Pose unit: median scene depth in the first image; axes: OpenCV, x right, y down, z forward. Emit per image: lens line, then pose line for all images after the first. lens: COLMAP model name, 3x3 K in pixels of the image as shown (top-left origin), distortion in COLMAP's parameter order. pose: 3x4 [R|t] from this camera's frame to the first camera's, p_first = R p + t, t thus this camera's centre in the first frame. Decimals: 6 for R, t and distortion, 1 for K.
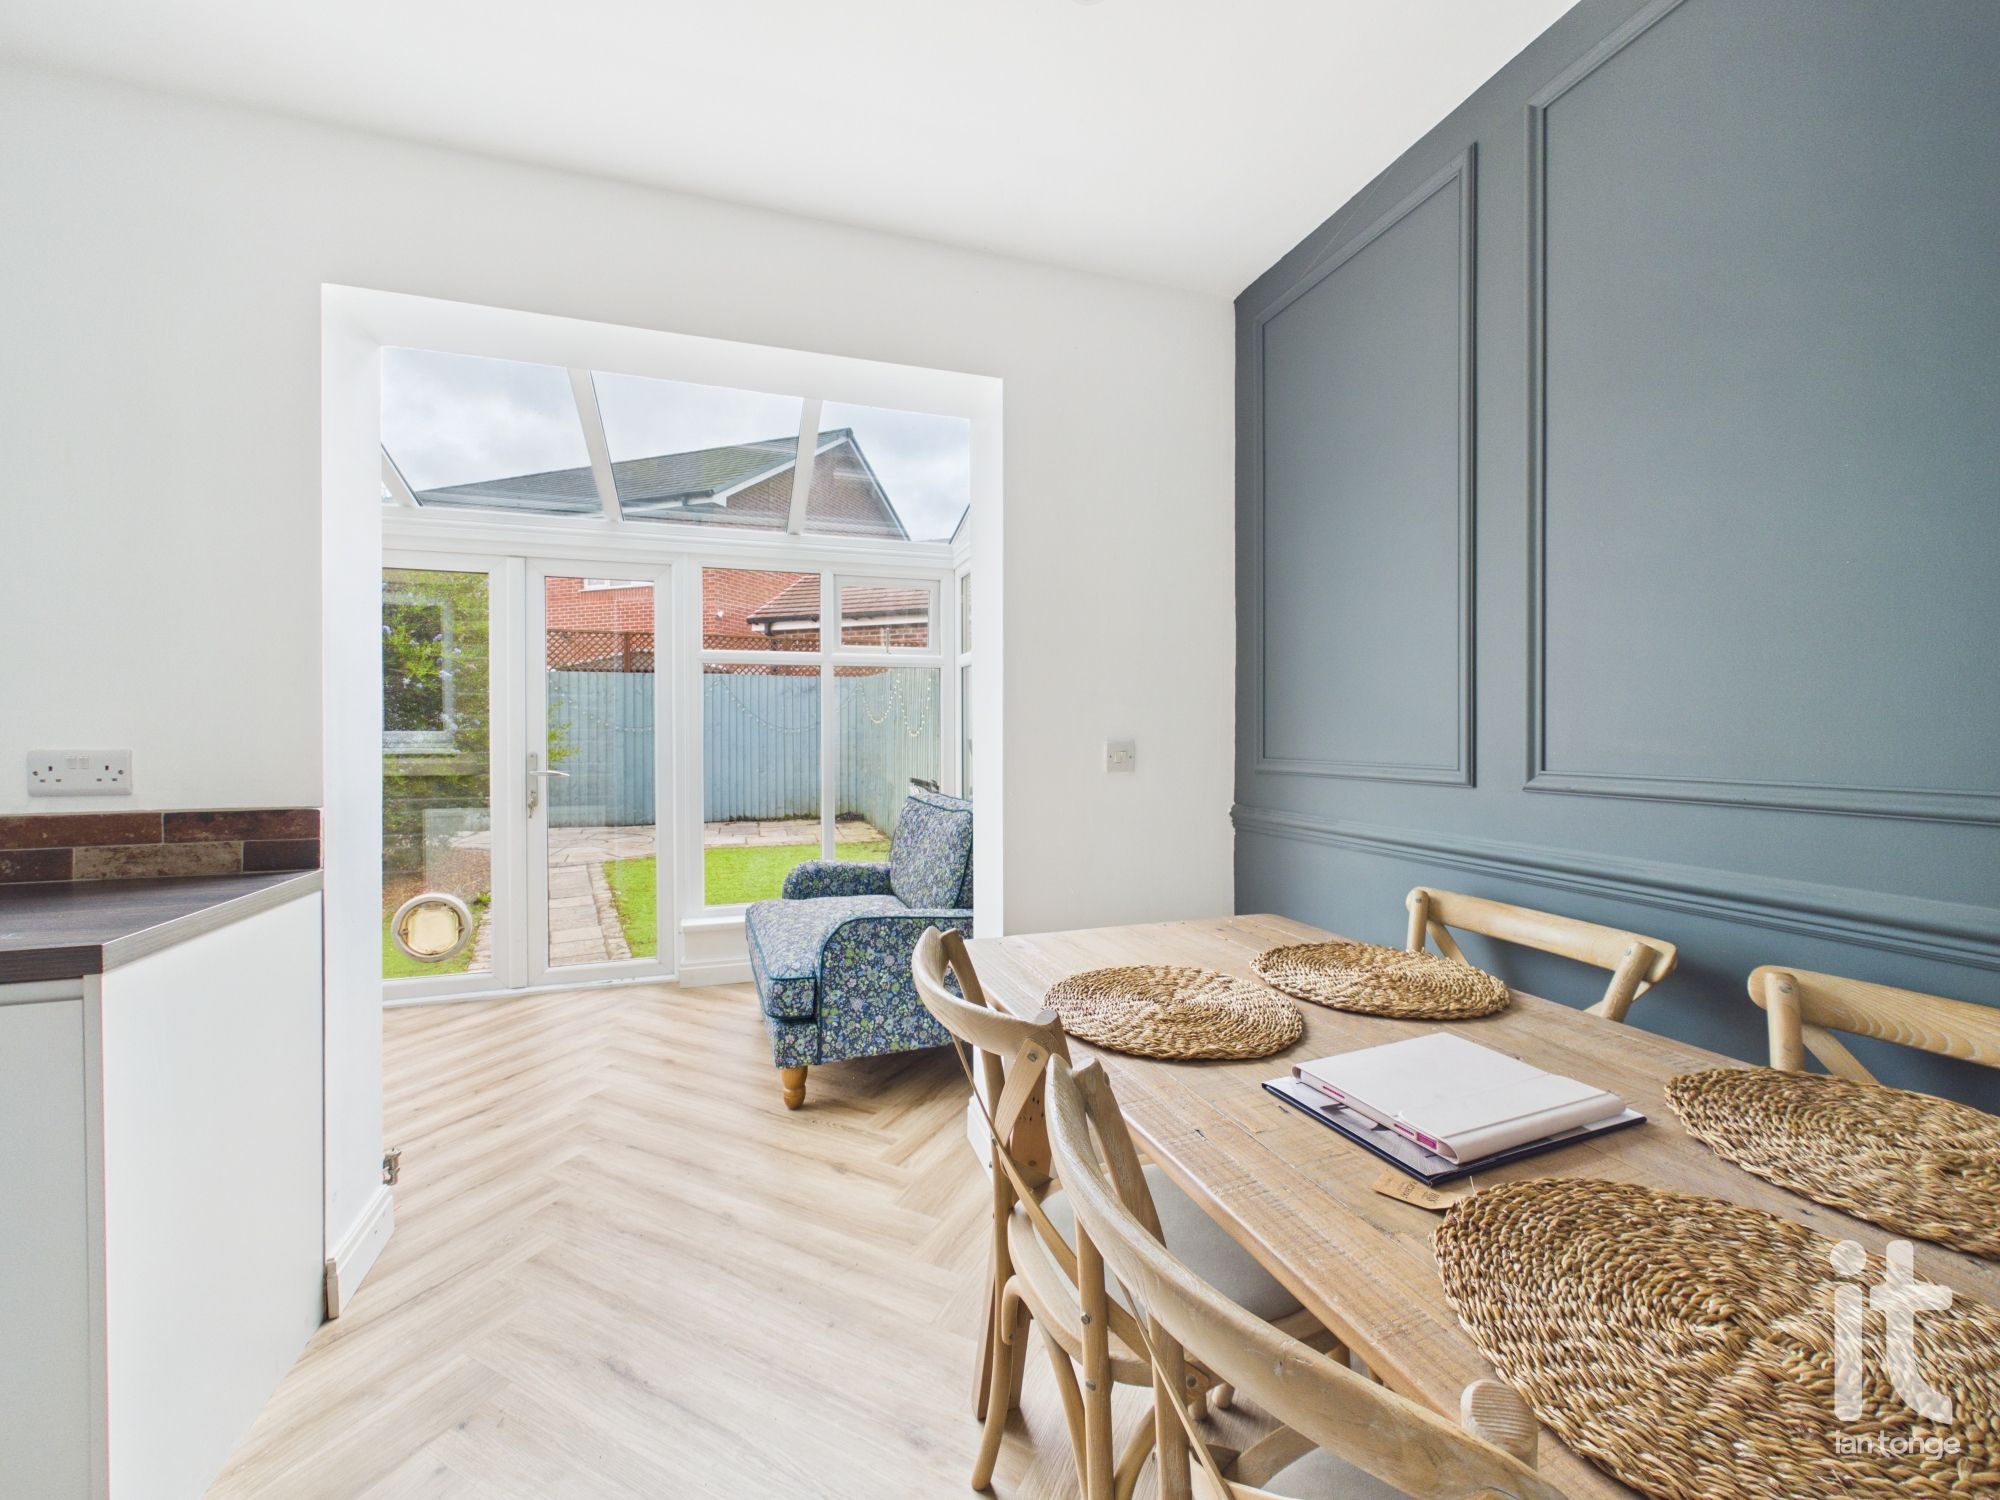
lens RADIAL K [[806.8, 0, 998.6], [0, 806.8, 738.9], [0, 0, 1]] dist [0.001076, 0.000003]
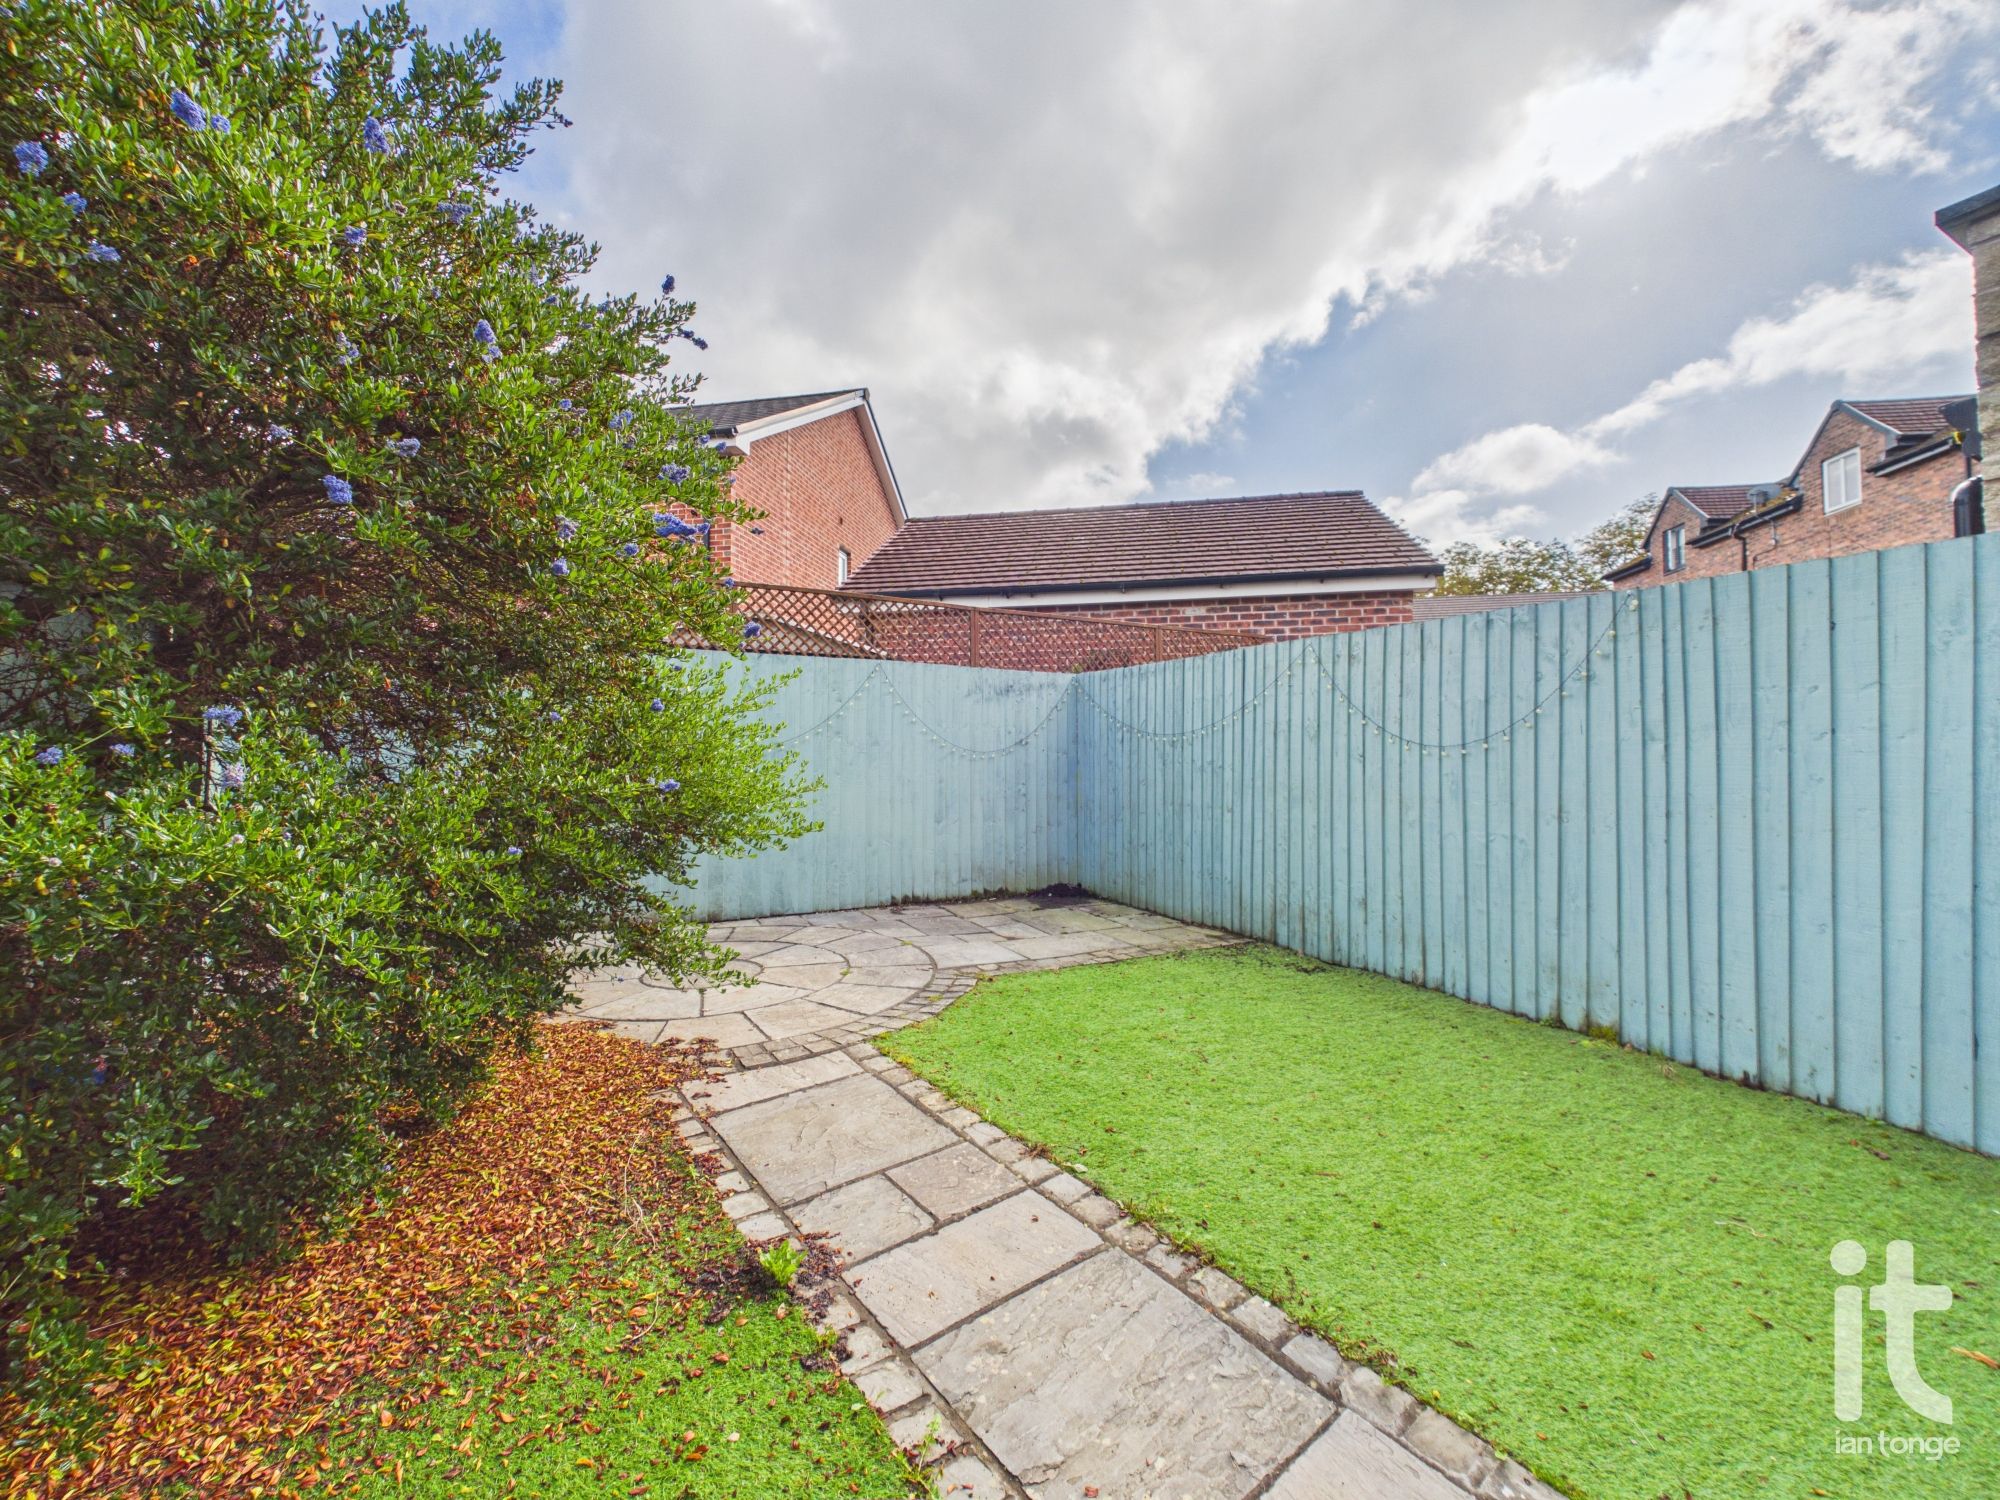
lens RADIAL K [[809.7, 0, 996.4], [0, 809.7, 742.1], [0, 0, 1]] dist [-0.000296, 0.000110]
pose [[0.988320, 0.003526, 0.152352, -0.424443], [0.003464, 0.998954, -0.045590, 0.010427], [-0.152354, 0.045586, 0.987274, 0.475367]]
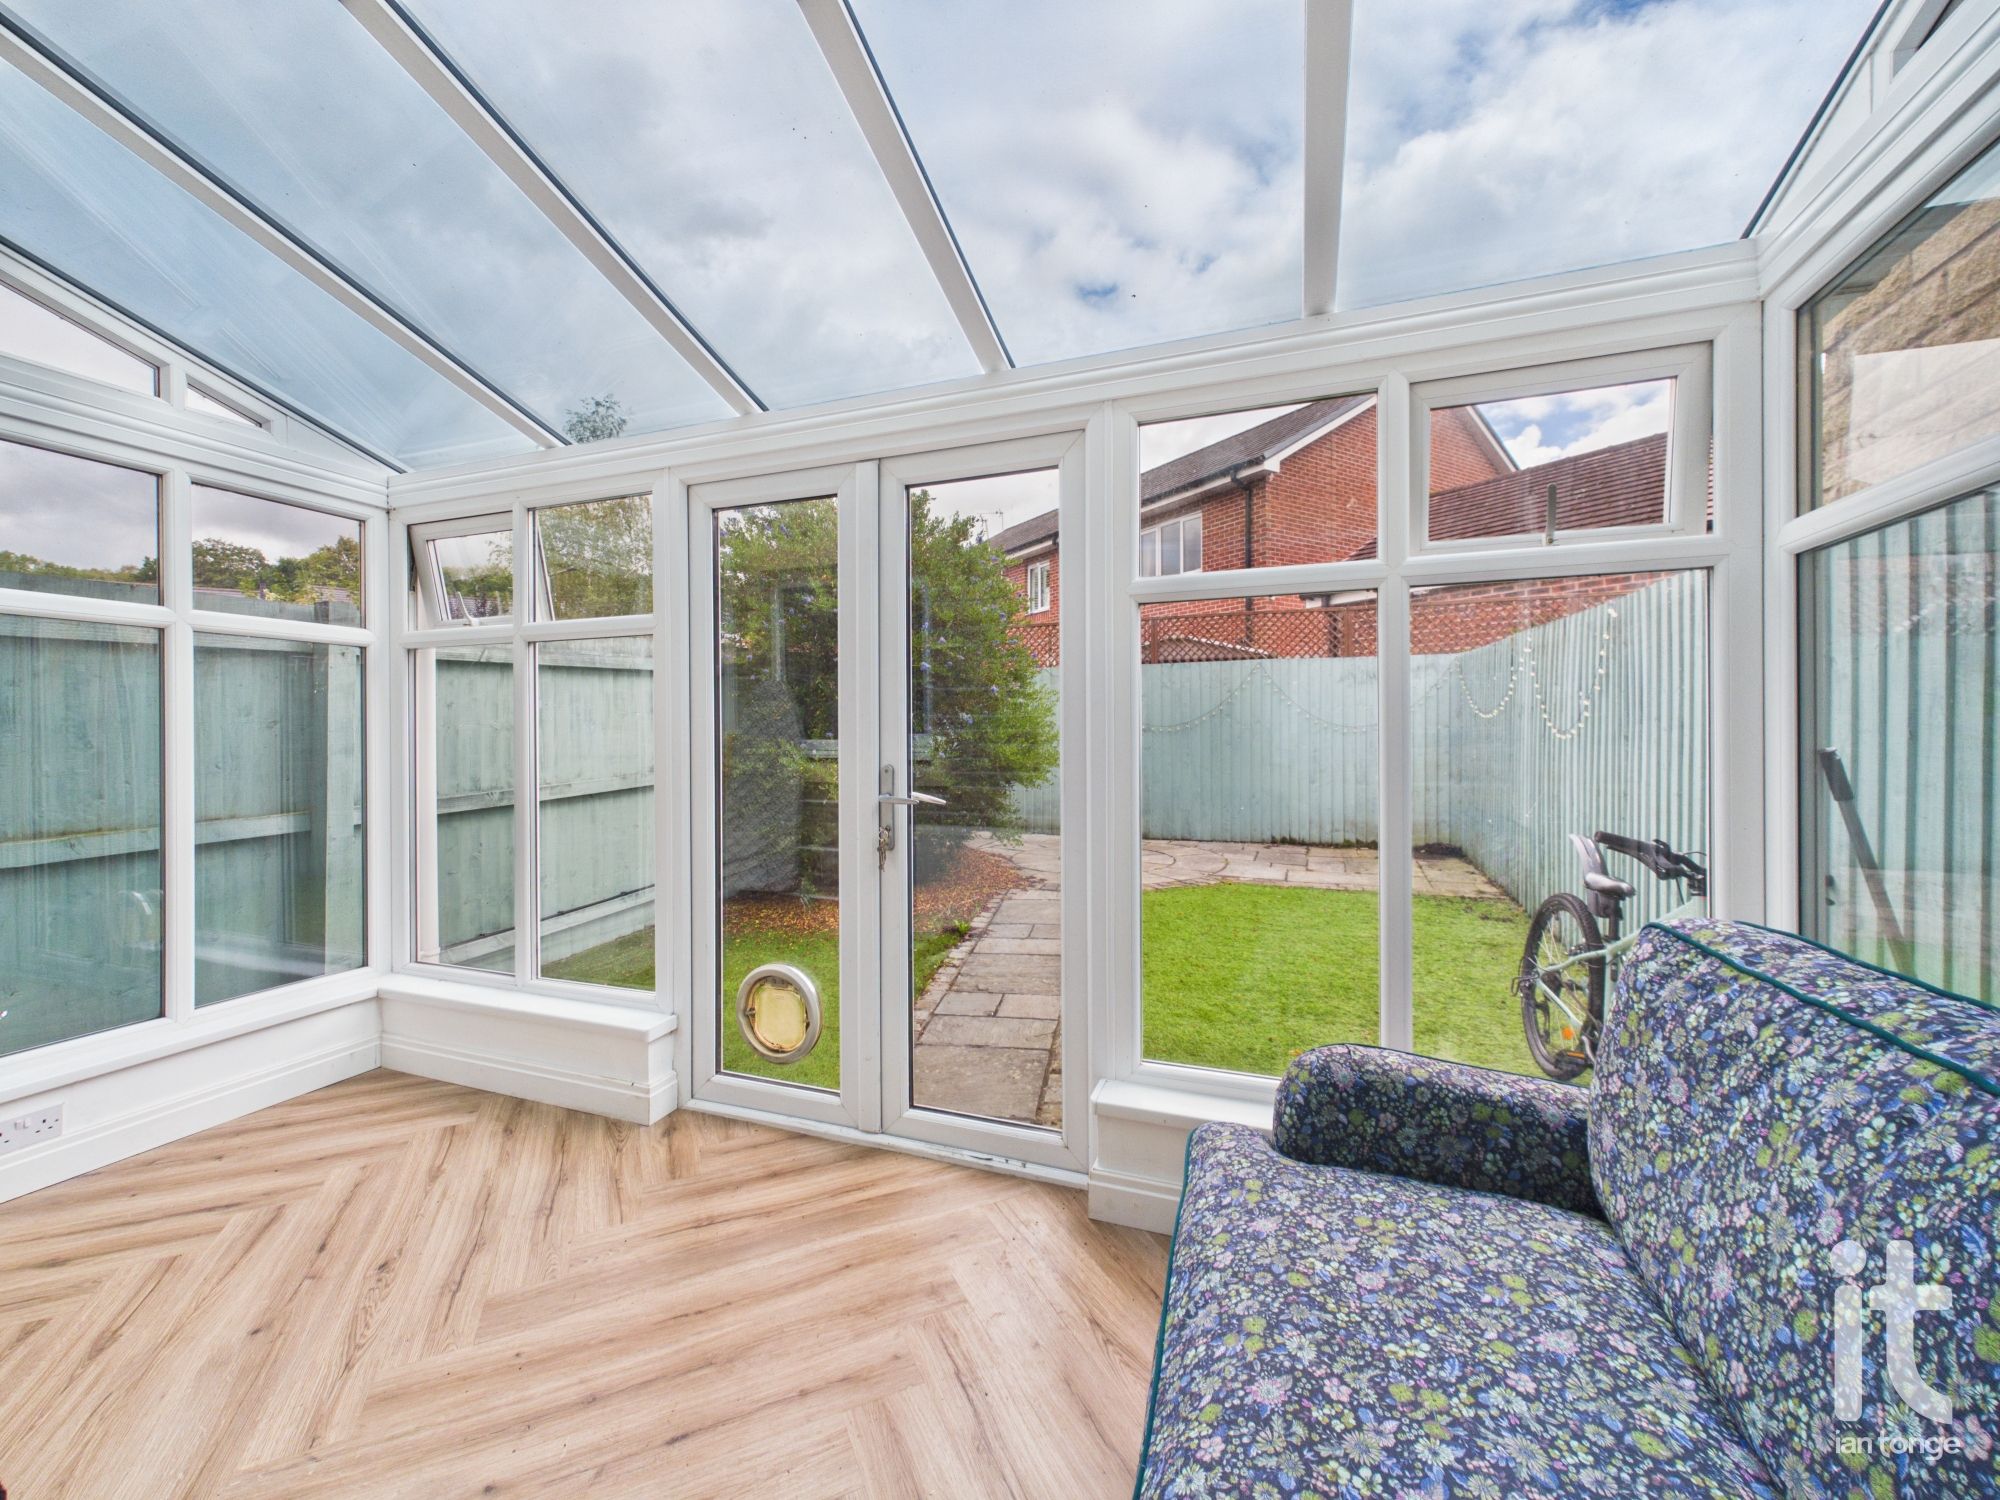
lens RADIAL K [[806.8, 0, 998.6], [0, 806.8, 738.9], [0, 0, 1]] dist [0.001076, 0.000003]
pose [[0.777887, 0.001933, -0.628402, -0.049892], [-0.001525, 0.999998, 0.001189, -0.002244], [0.628403, 0.000033, 0.777888, 0.252342]]
